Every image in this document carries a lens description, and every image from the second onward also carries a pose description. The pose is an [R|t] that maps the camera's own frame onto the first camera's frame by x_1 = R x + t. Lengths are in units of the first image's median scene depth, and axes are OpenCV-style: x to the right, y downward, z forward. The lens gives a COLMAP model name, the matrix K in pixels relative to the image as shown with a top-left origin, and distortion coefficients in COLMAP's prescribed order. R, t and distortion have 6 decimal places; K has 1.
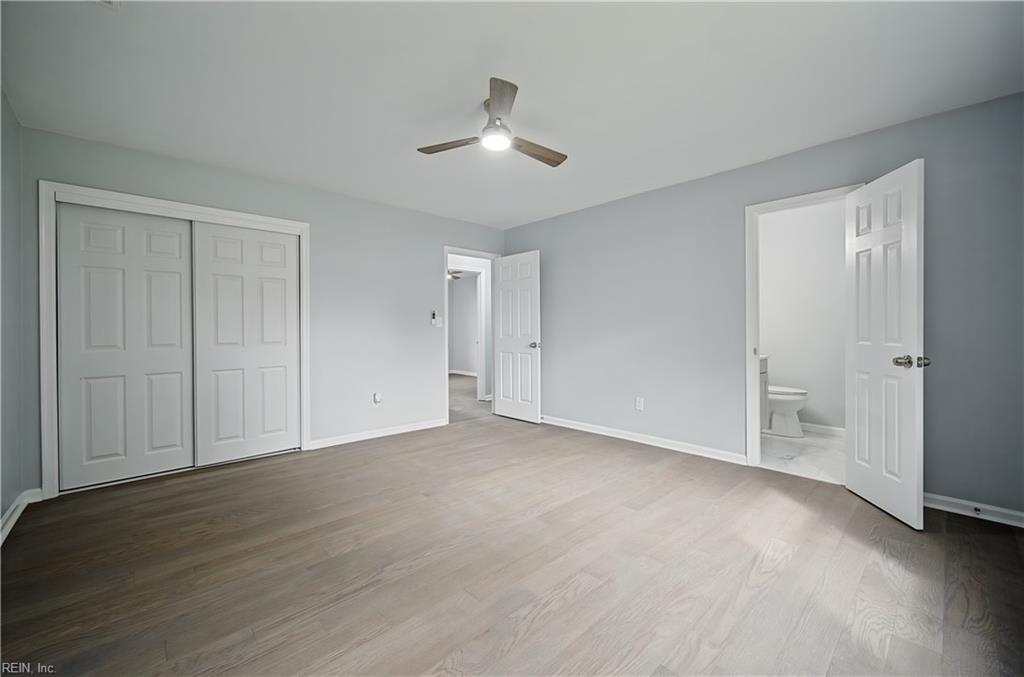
lens RADIAL K [[405.2, 0, 506.9], [0, 405.2, 335.7], [0, 0, 1]] dist [0.000428, 0.000044]
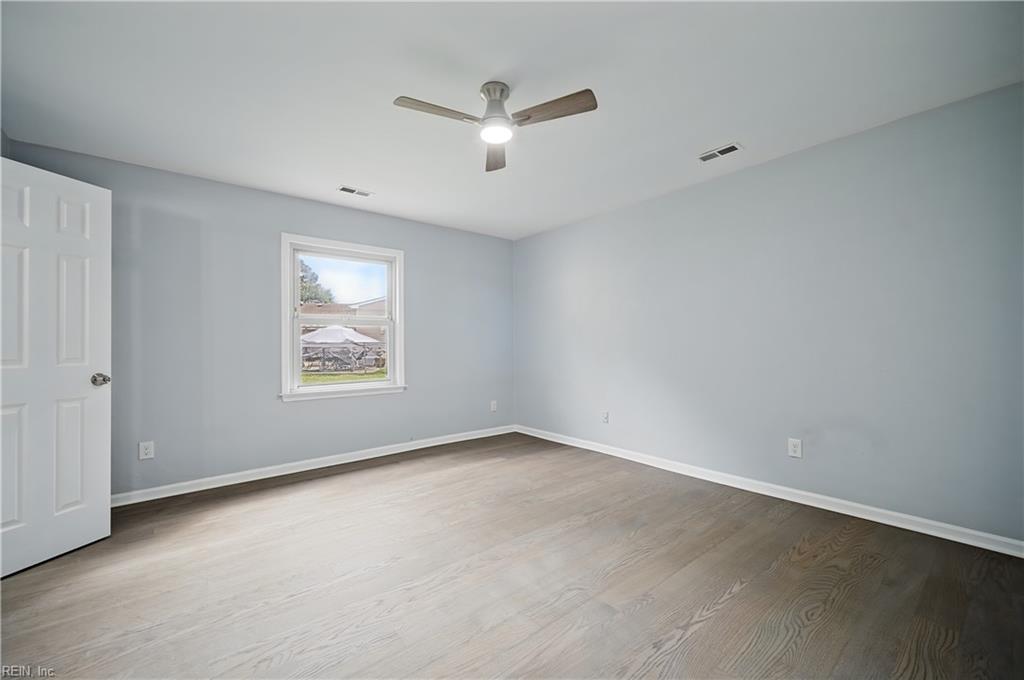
lens RADIAL K [[405.2, 0, 513.0], [0, 405.2, 341.6], [0, 0, 1]] dist [0.000428, 0.000044]
pose [[-0.998925, 0.010603, 0.045116, -0.116178], [0.010835, 0.999929, 0.004894, -0.030392], [-0.045061, 0.005377, -0.998970, 2.257331]]
